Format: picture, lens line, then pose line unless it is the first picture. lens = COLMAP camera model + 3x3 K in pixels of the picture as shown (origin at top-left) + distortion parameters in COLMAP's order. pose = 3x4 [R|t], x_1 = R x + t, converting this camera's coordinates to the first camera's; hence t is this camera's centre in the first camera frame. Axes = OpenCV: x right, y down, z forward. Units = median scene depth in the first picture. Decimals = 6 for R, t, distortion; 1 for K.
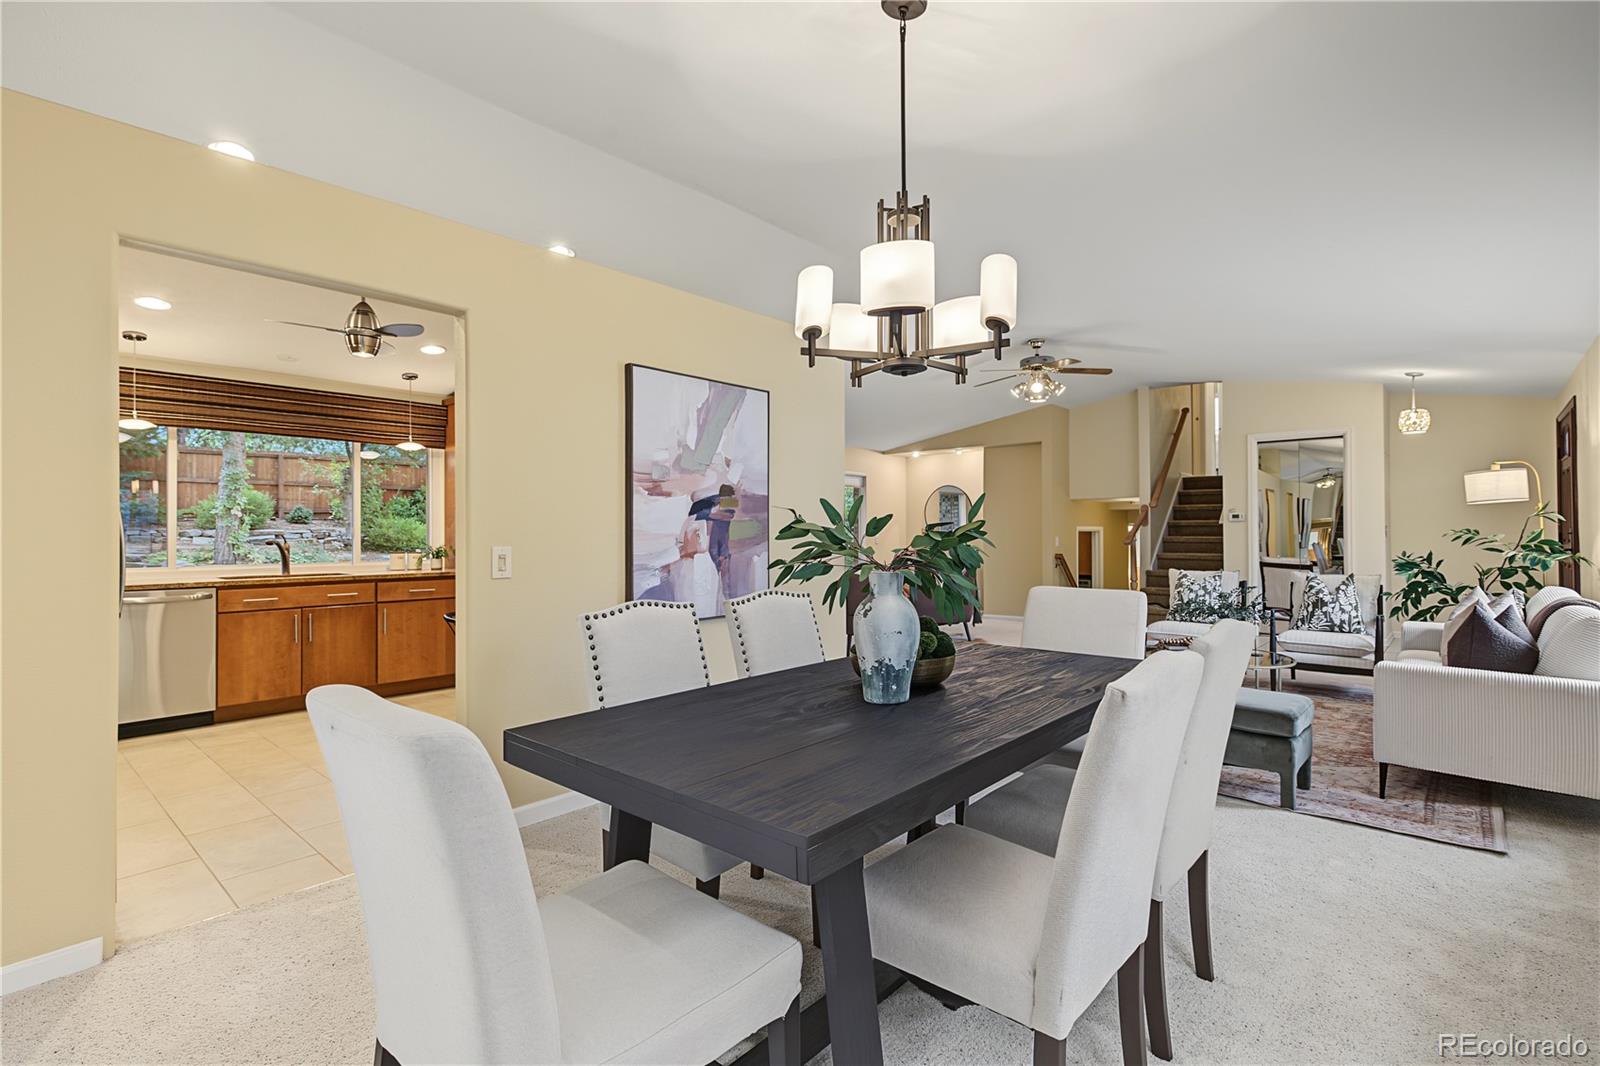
lens RADIAL K [[763.4, 0, 799.1], [0, 763.4, 528.2], [0, 0, 1]] dist [0.013349, -0.000468]
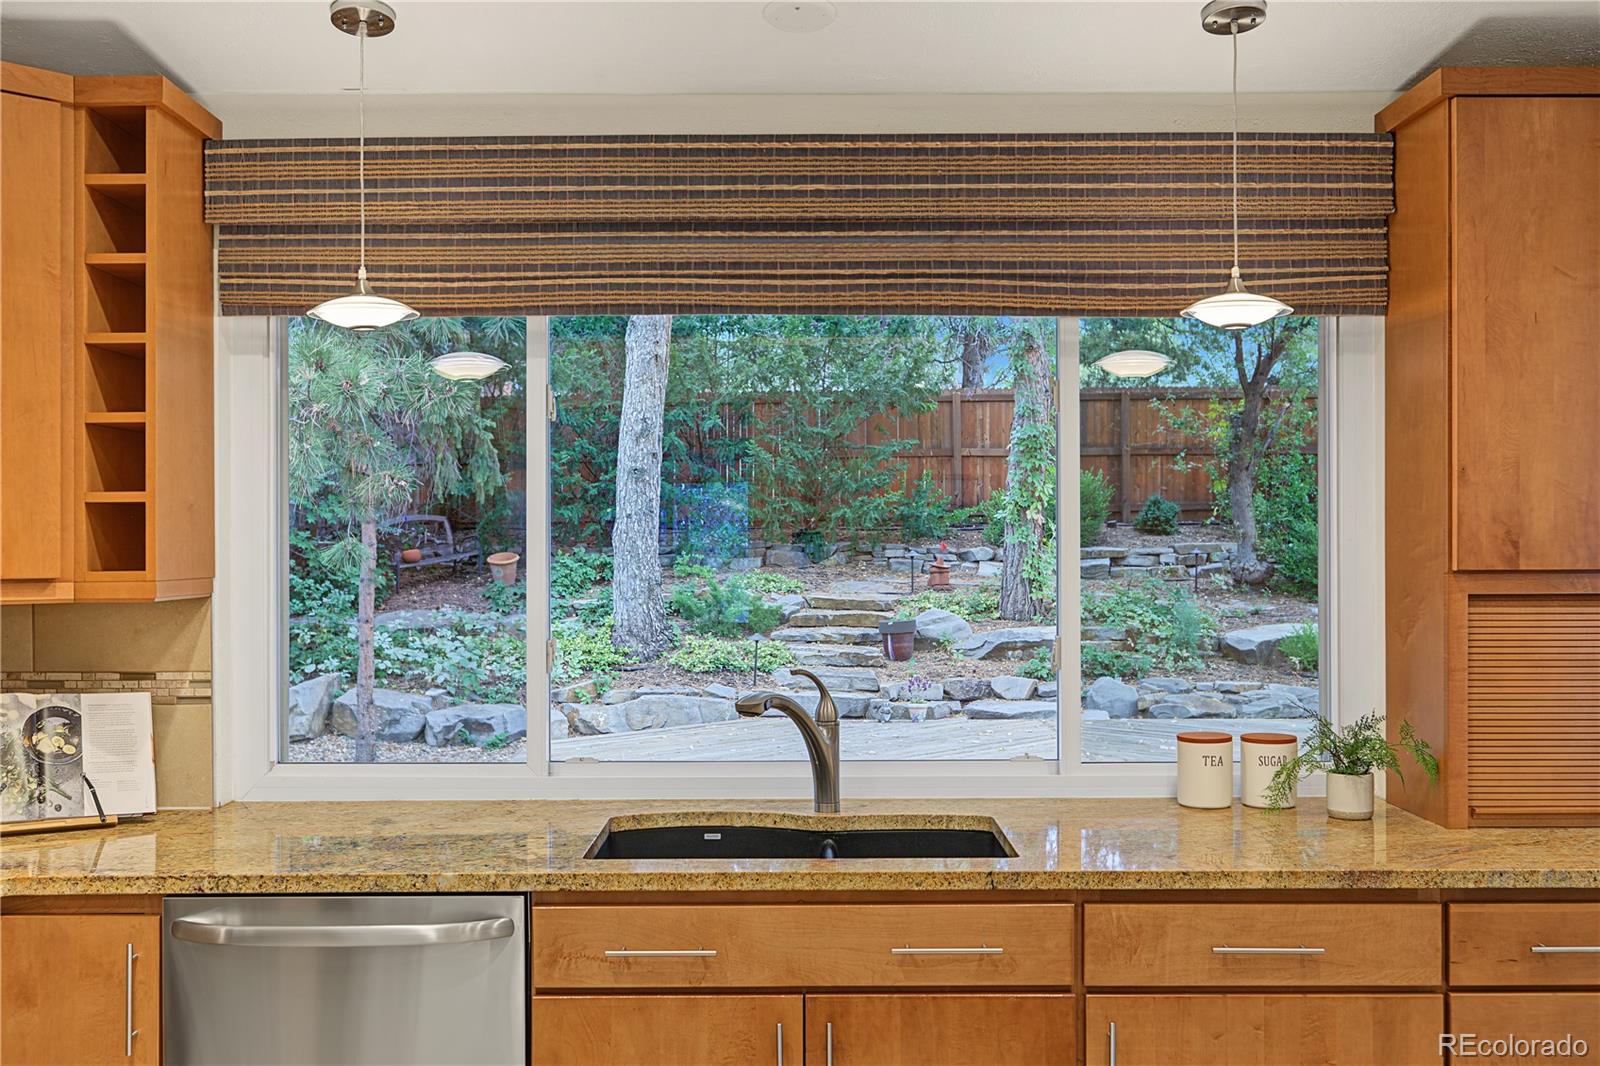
lens RADIAL K [[1554.8, 0, 801.8], [0, 1554.8, 533.6], [0, 0, 1]] dist [0.009312, 0.000000]
pose [[0.669968, 0.000571, -0.742390, -0.254151], [0.005543, 0.999968, 0.005772, -0.043276], [0.742370, -0.007983, 0.669943, 0.612298]]
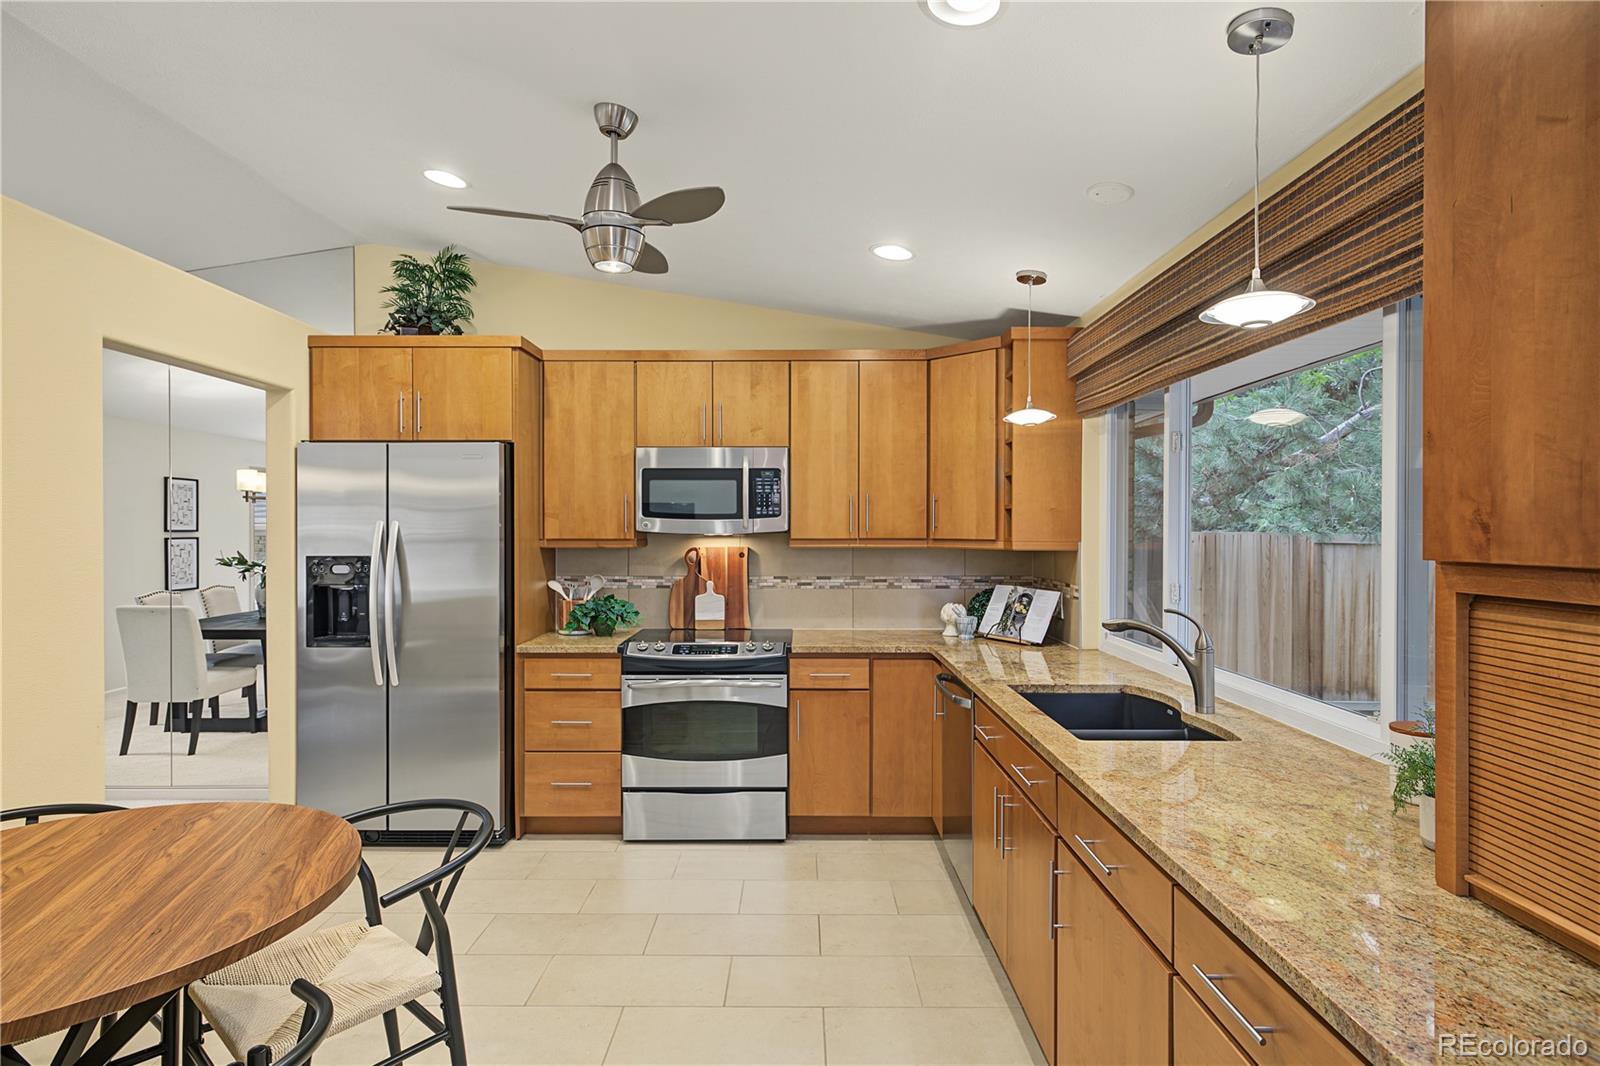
lens RADIAL K [[825.2, 0, 805.9], [0, 825.2, 532.9], [0, 0, 1]] dist [0.014214, 0.001398]
pose [[-0.737028, 0.005608, -0.675839, -0.222598], [0.004098, 0.999984, 0.003828, -0.035617], [0.675850, 0.000051, -0.737040, 1.172917]]
